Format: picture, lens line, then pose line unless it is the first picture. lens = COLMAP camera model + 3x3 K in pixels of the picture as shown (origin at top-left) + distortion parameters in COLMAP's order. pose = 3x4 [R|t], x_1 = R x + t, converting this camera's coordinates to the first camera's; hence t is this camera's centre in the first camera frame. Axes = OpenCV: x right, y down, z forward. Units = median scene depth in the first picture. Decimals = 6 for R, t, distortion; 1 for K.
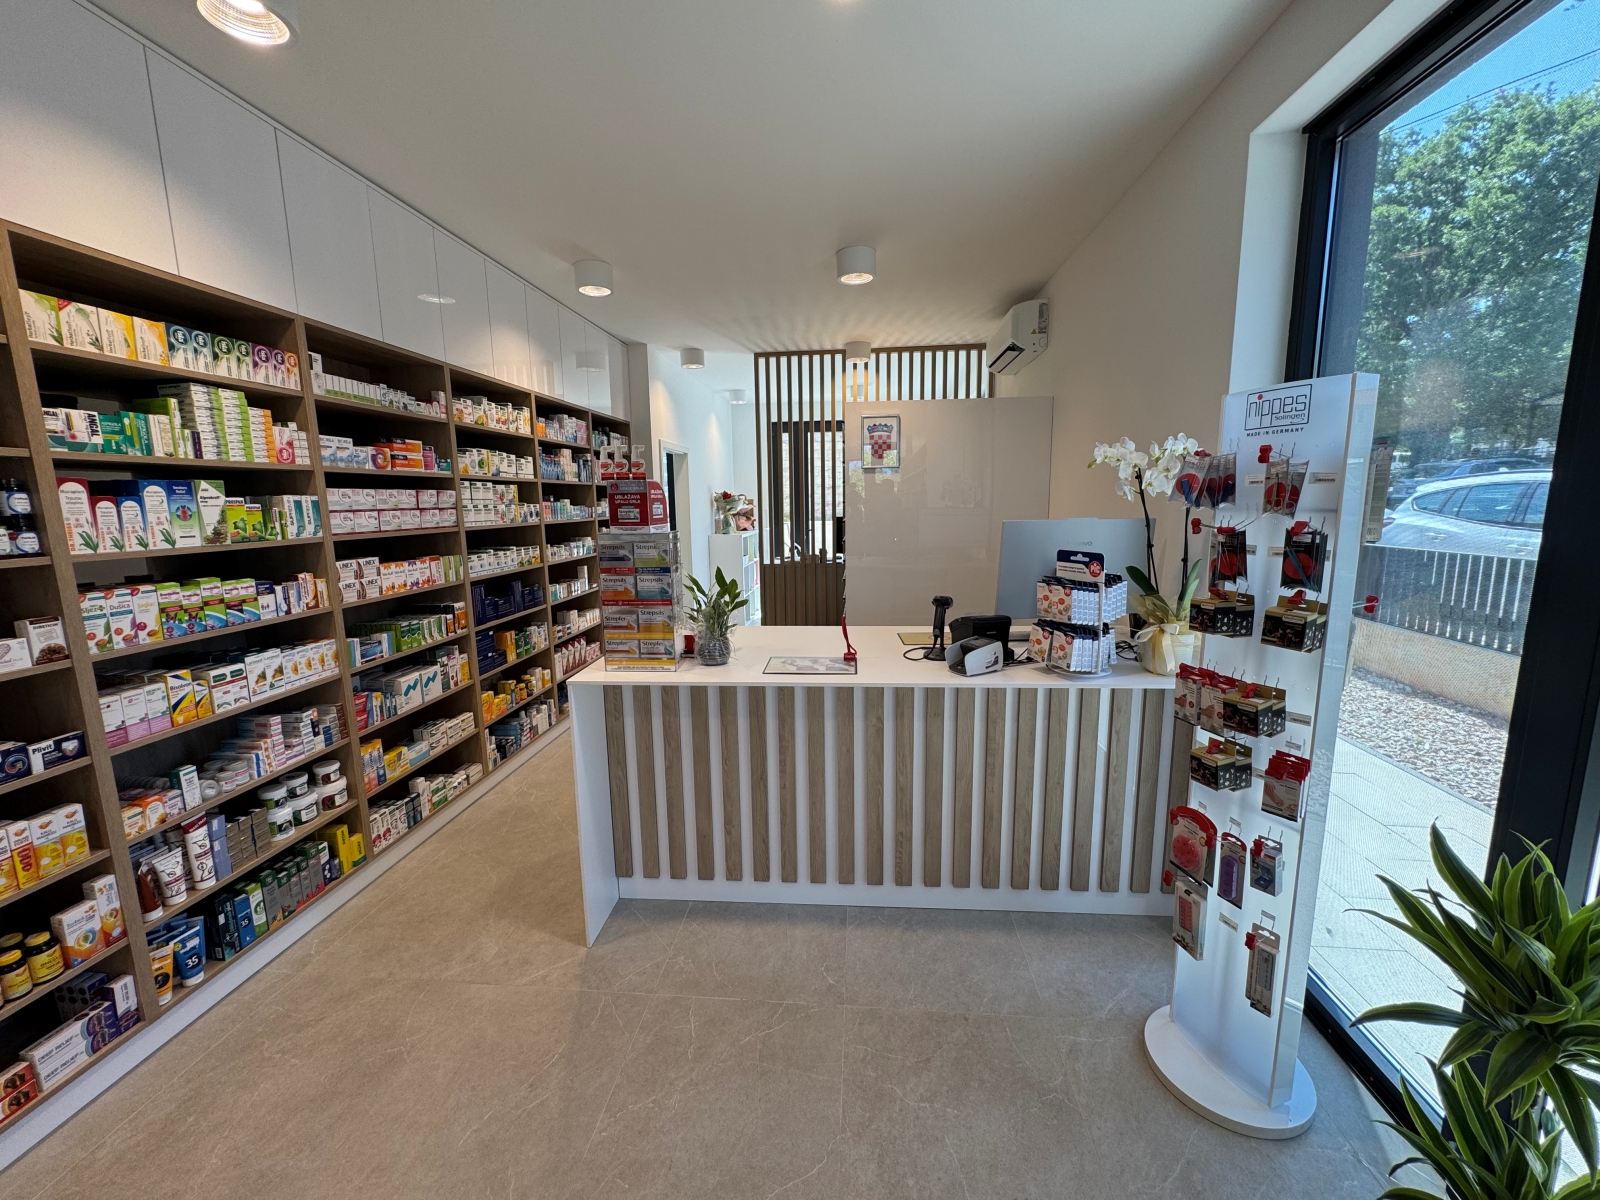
lens RADIAL K [[636.6, 0, 804.5], [0, 636.6, 597.0], [0, 0, 1]] dist [-0.004575, 0.001235]
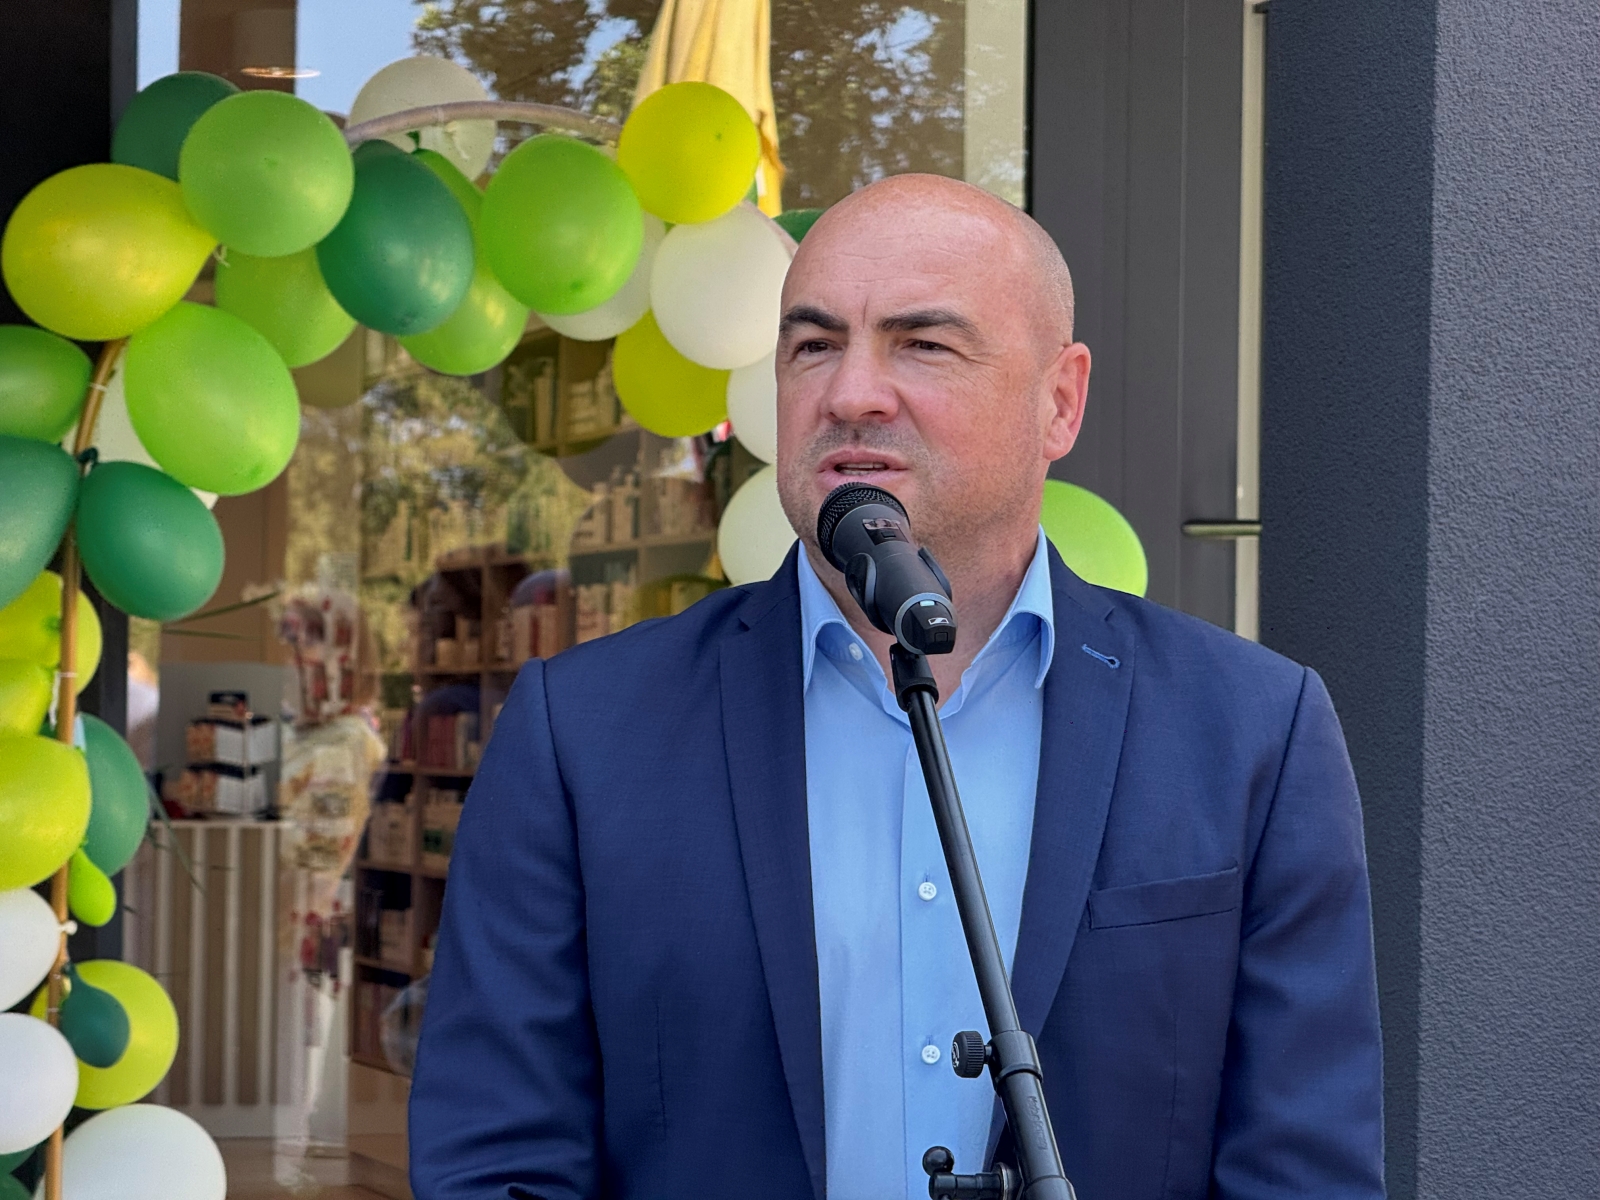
lens RADIAL K [[5695.7, 0, 802.8], [0, 5695.7, 598.7], [0, 0, 1]] dist [0.410569, 0.000000]
pose [[0.936323, 0.035369, 0.349354, -1.588739], [0.026708, 0.984858, -0.171292, 1.153687], [-0.350122, 0.169715, 0.921201, -6.507285]]
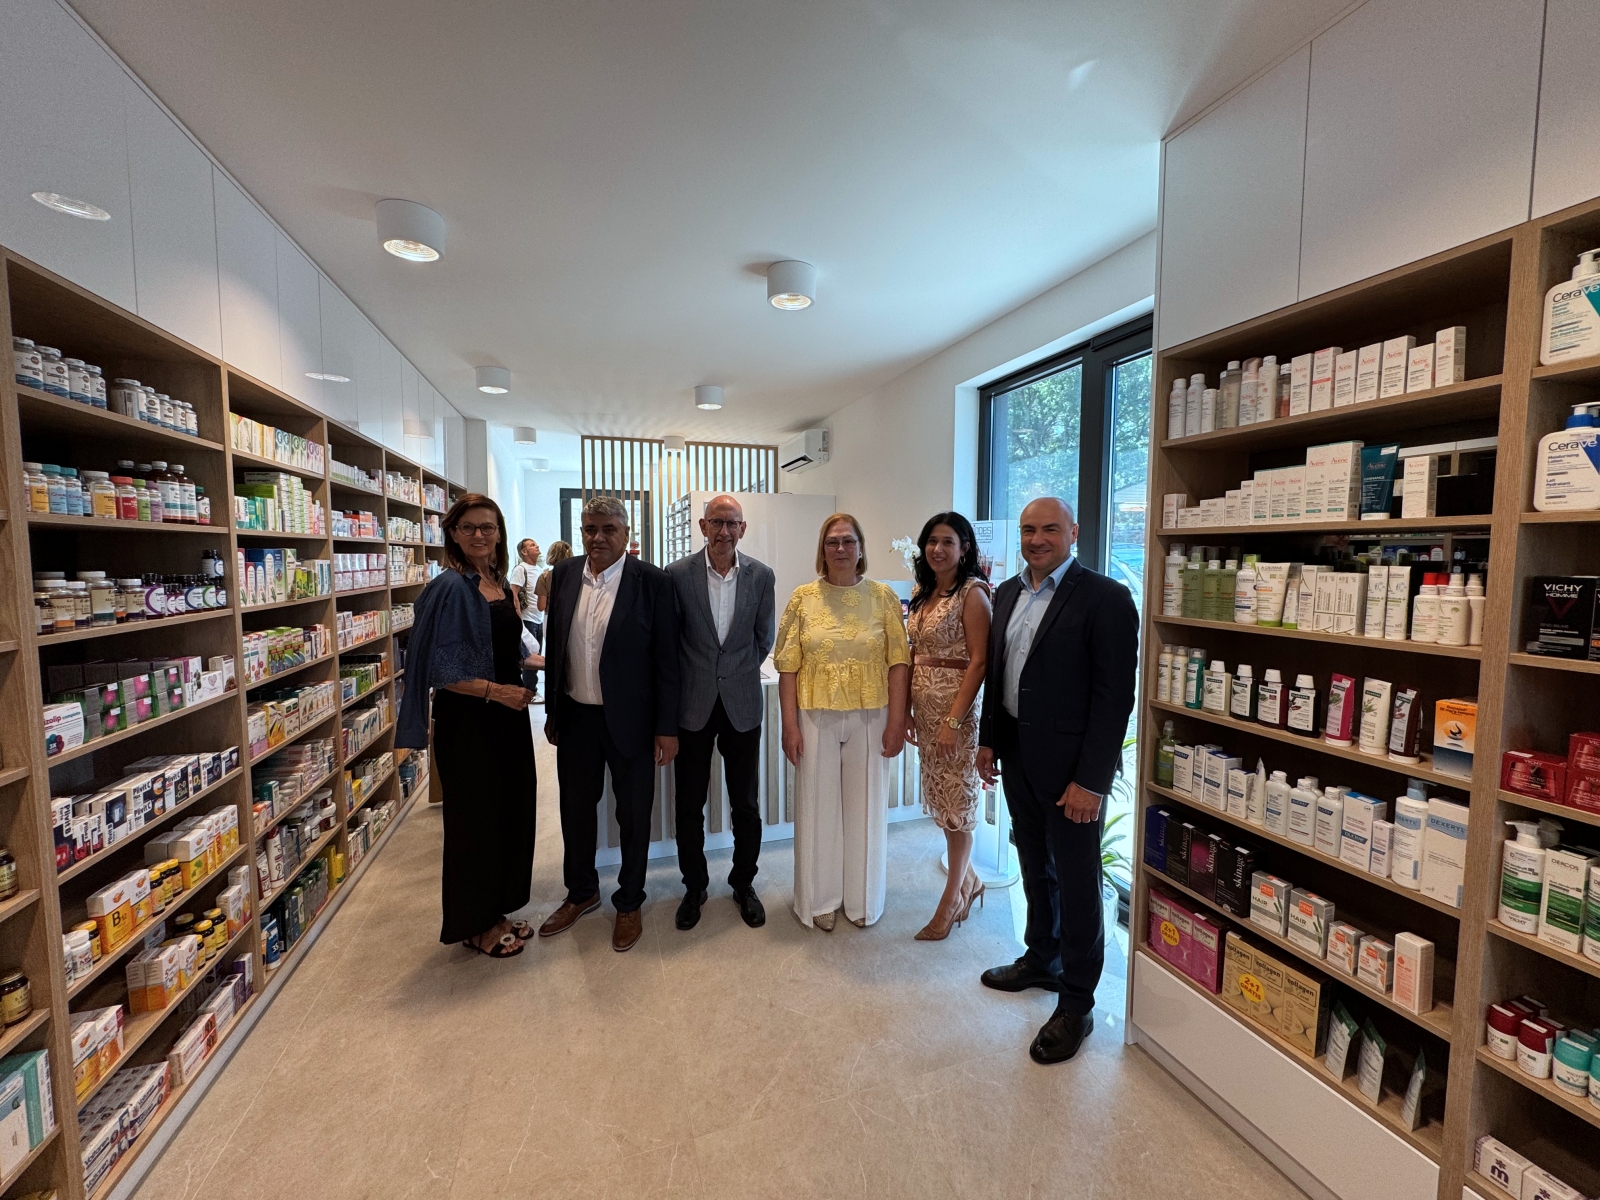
lens RADIAL K [[636.6, 0, 800.5], [0, 636.6, 599.9], [0, 0, 1]] dist [-0.004575, 0.001235]
pose [[0.916963, -0.010113, 0.398844, -0.445910], [0.044816, 0.995963, -0.077779, 0.050526], [-0.396448, 0.089195, 0.913714, -0.457254]]
